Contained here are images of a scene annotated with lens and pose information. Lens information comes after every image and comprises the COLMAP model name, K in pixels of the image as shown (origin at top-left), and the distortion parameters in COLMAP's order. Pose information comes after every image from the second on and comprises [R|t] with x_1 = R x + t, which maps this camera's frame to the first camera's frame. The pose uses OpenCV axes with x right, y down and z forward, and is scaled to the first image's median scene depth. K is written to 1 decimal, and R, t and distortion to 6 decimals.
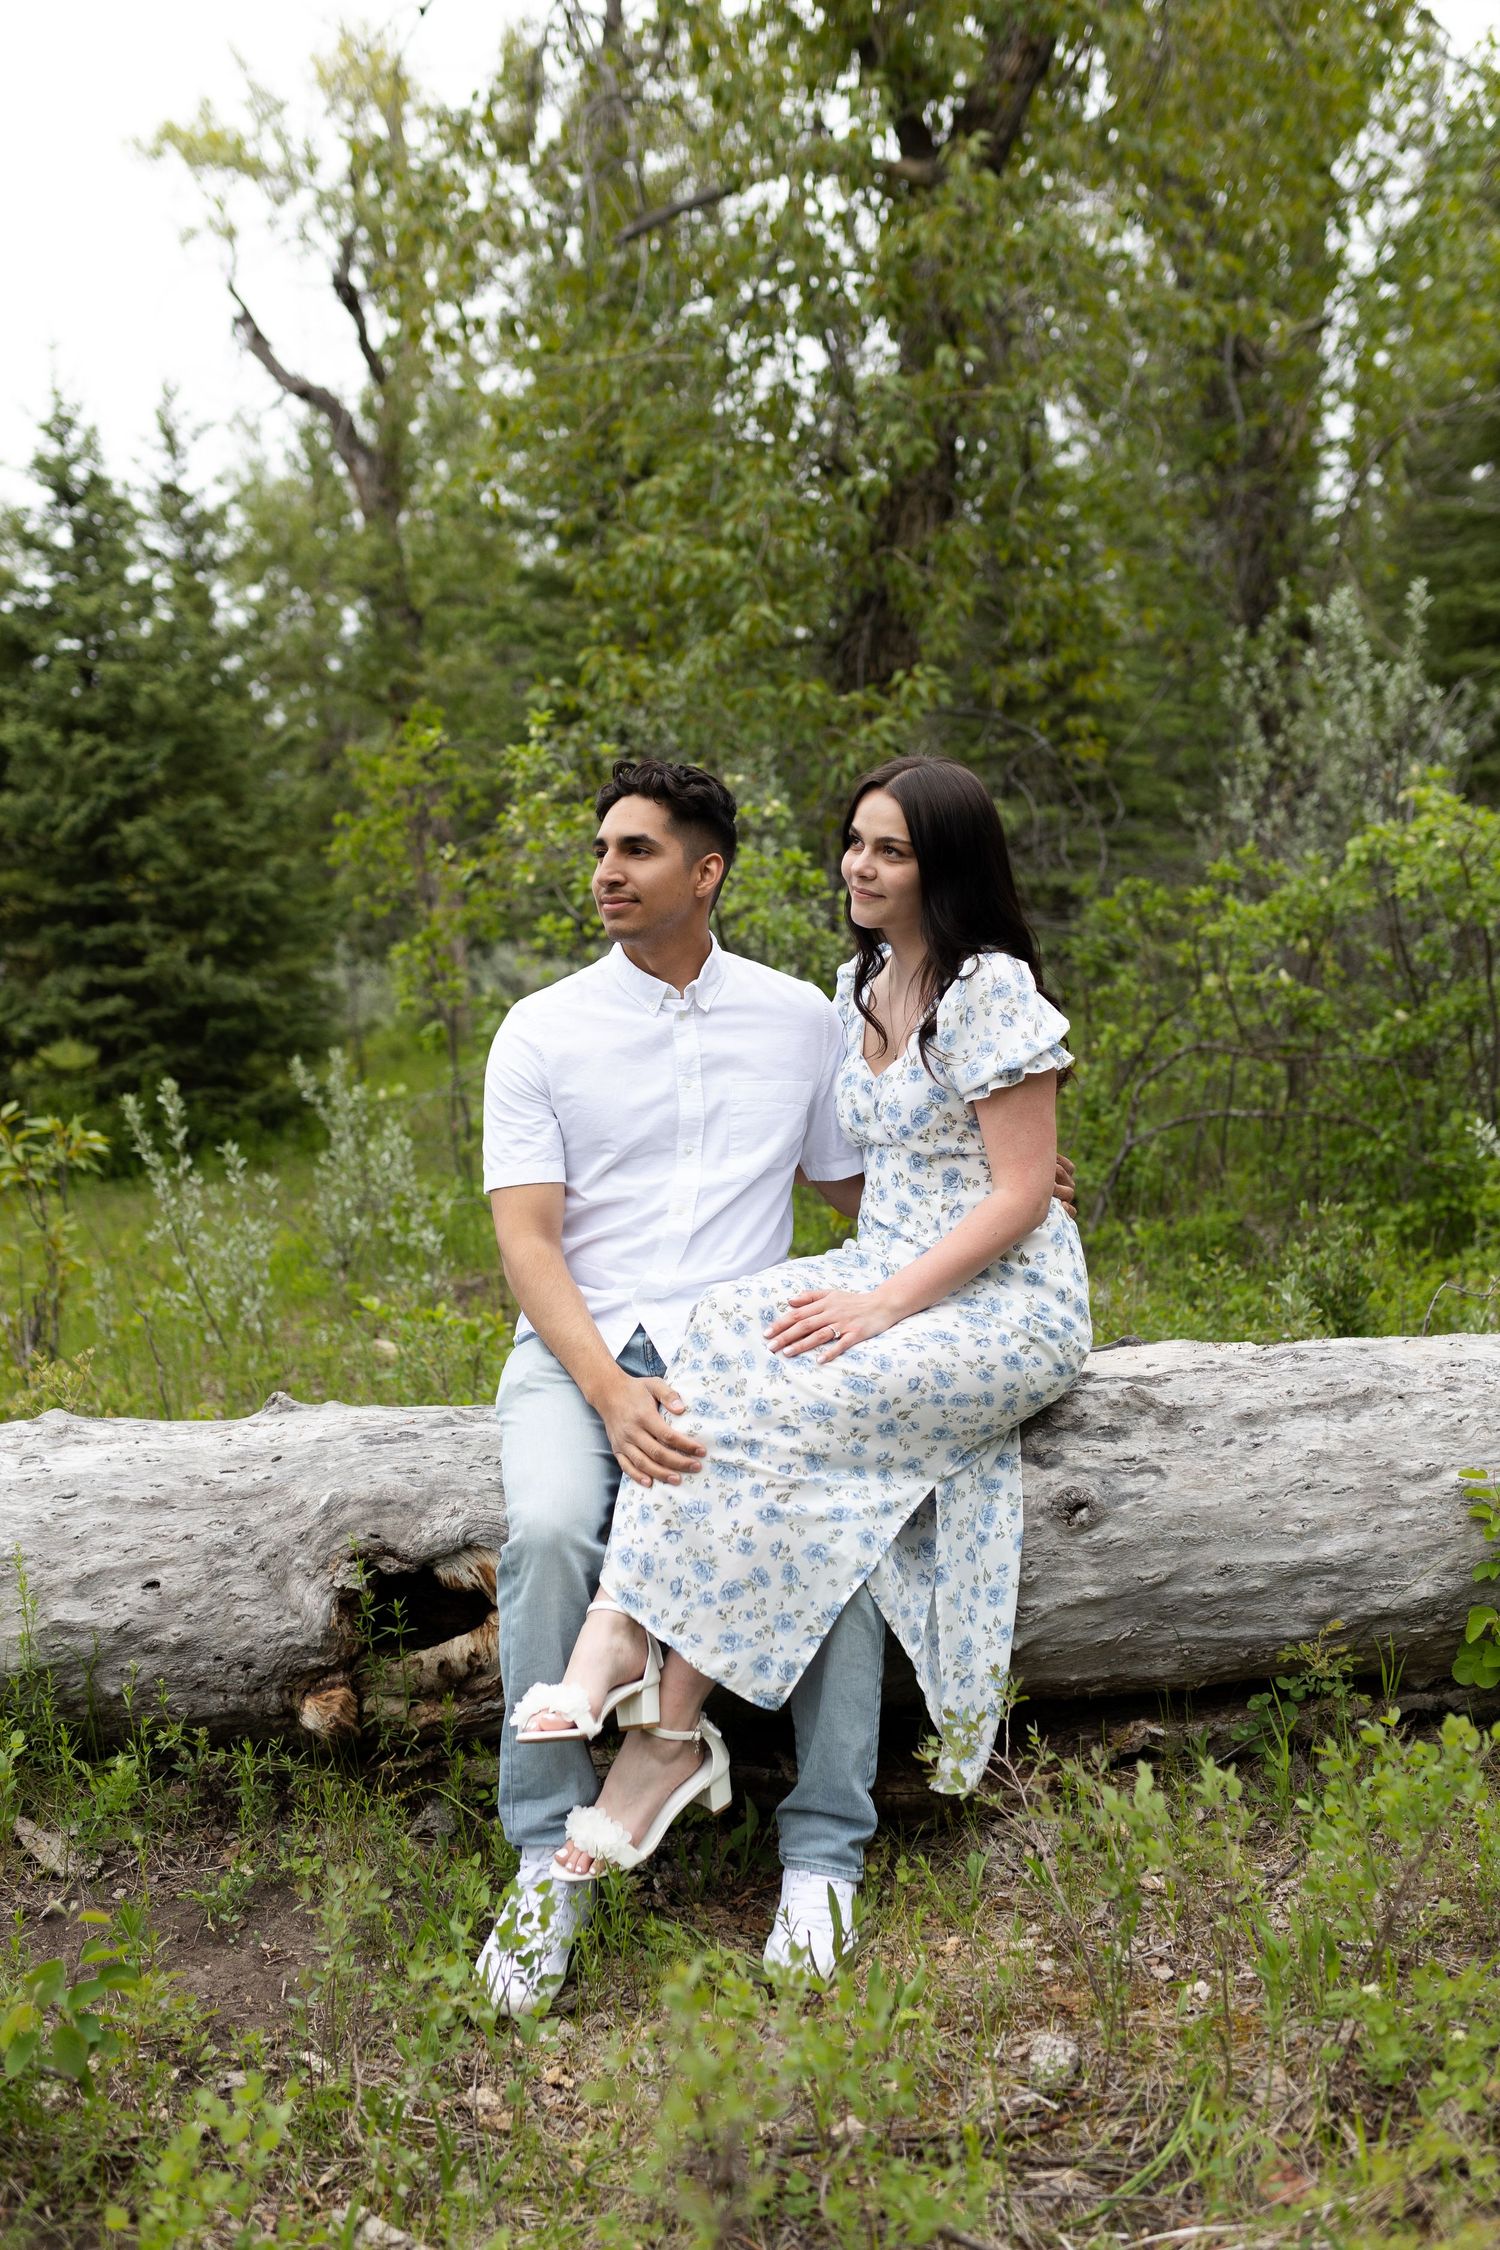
lens RADIAL K [[2299.1, 0, 755.3], [0, 2299.1, 1065.7], [0, 0, 1]] dist [0.063709, 0.022197]
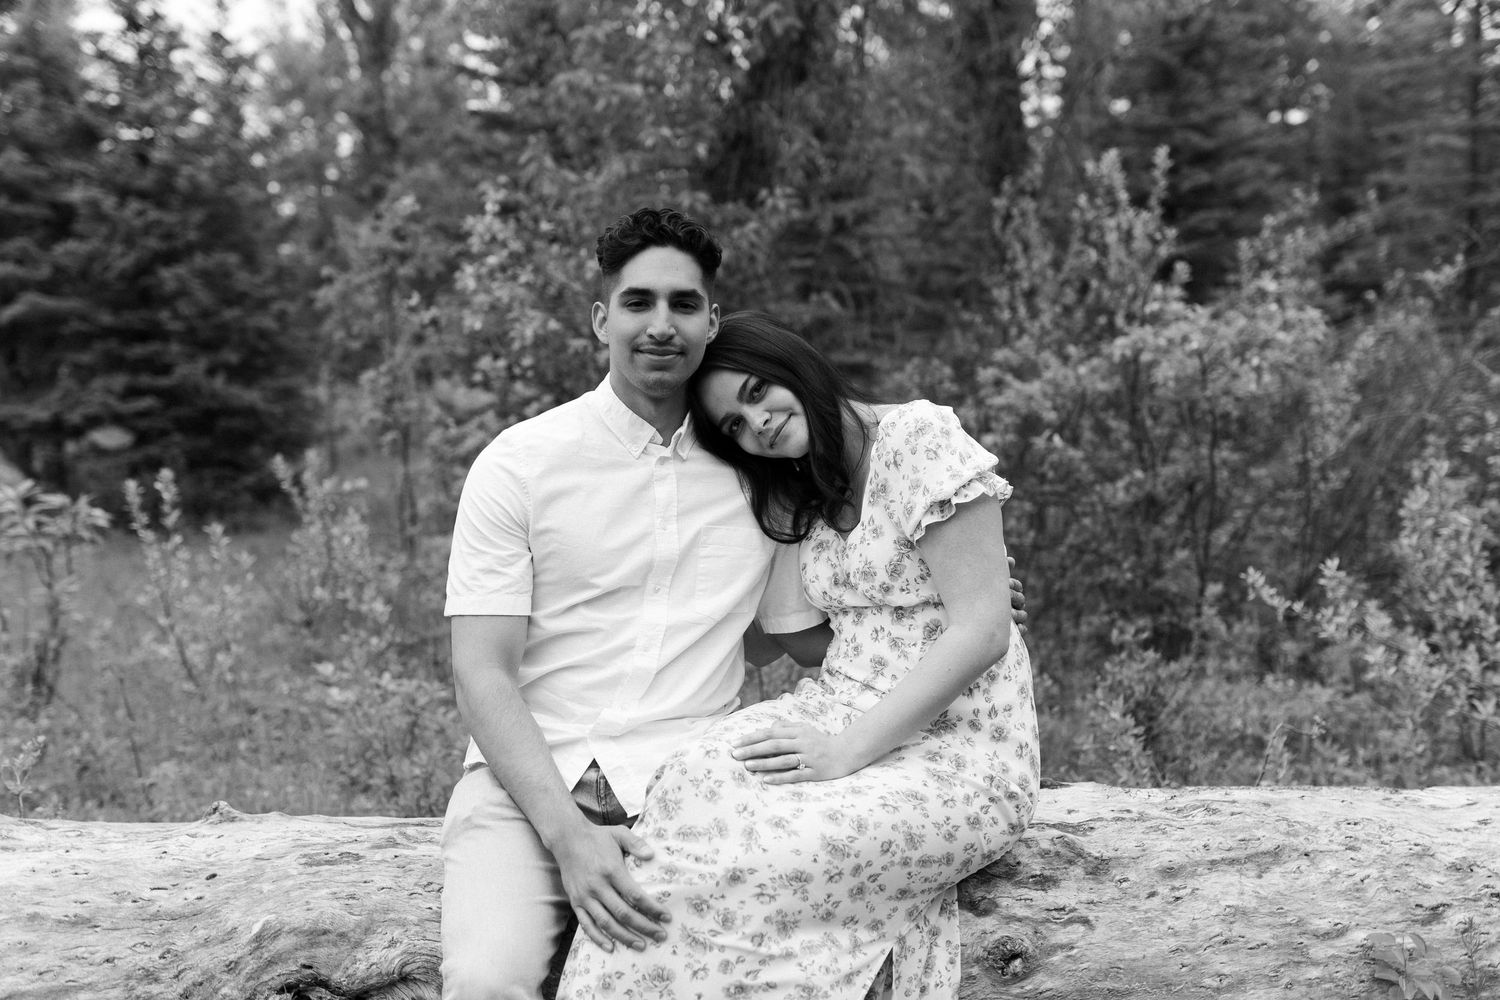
lens RADIAL K [[1532.7, 0, 758.9], [0, 1532.7, 466.4], [0, 0, 1]] dist [0.063709, 0.022197]
pose [[0.993316, 0.059117, 0.099136, -0.023614], [-0.058572, 0.998248, -0.008406, -0.006278], [-0.099459, 0.002543, 0.995038, 0.146679]]
